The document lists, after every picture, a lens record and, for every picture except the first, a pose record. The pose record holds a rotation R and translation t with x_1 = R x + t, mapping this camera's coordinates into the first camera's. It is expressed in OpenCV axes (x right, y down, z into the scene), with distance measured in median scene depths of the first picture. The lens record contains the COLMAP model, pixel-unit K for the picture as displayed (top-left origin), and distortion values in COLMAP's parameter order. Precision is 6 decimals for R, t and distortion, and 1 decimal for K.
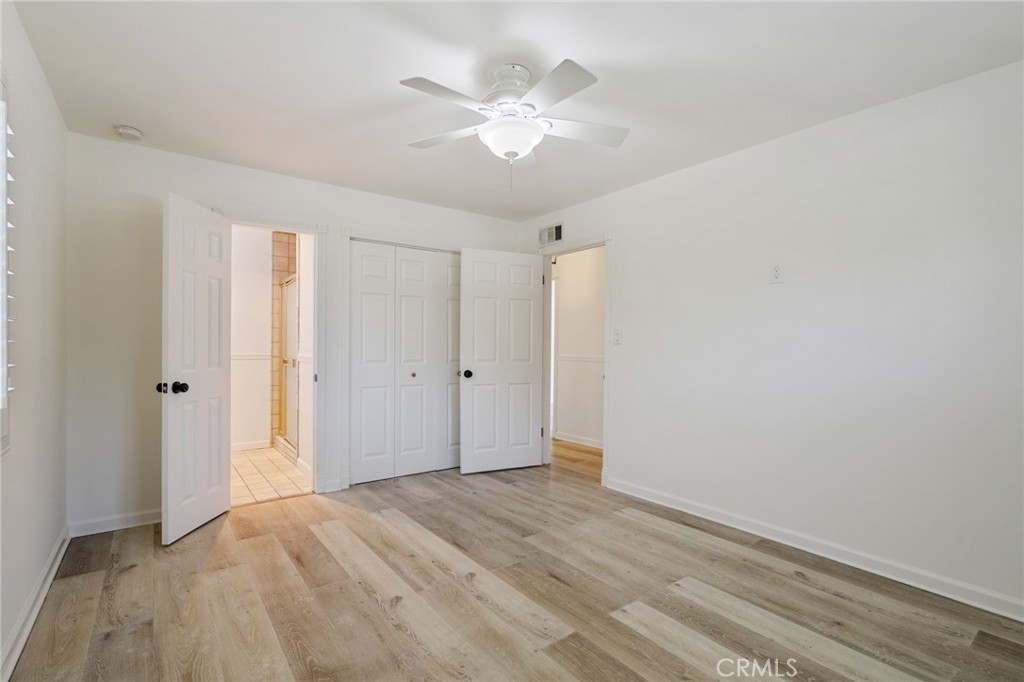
lens RADIAL K [[463.5, 0, 508.7], [0, 463.5, 345.2], [0, 0, 1]] dist [-0.005165, 0.001085]
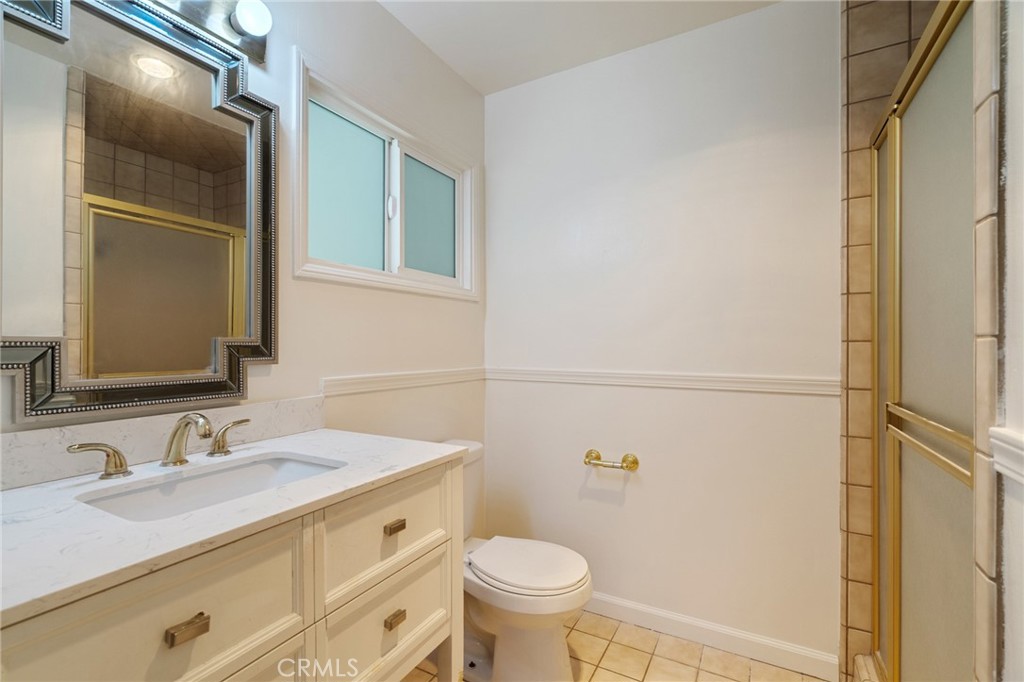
lens RADIAL K [[463.5, 0, 508.7], [0, 463.5, 345.2], [0, 0, 1]] dist [-0.005165, 0.001085]
pose [[0.405907, -0.003701, -0.913907, -0.323156], [0.002742, 0.999992, -0.002832, -0.003109], [0.913910, -0.001356, 0.405914, 0.673743]]
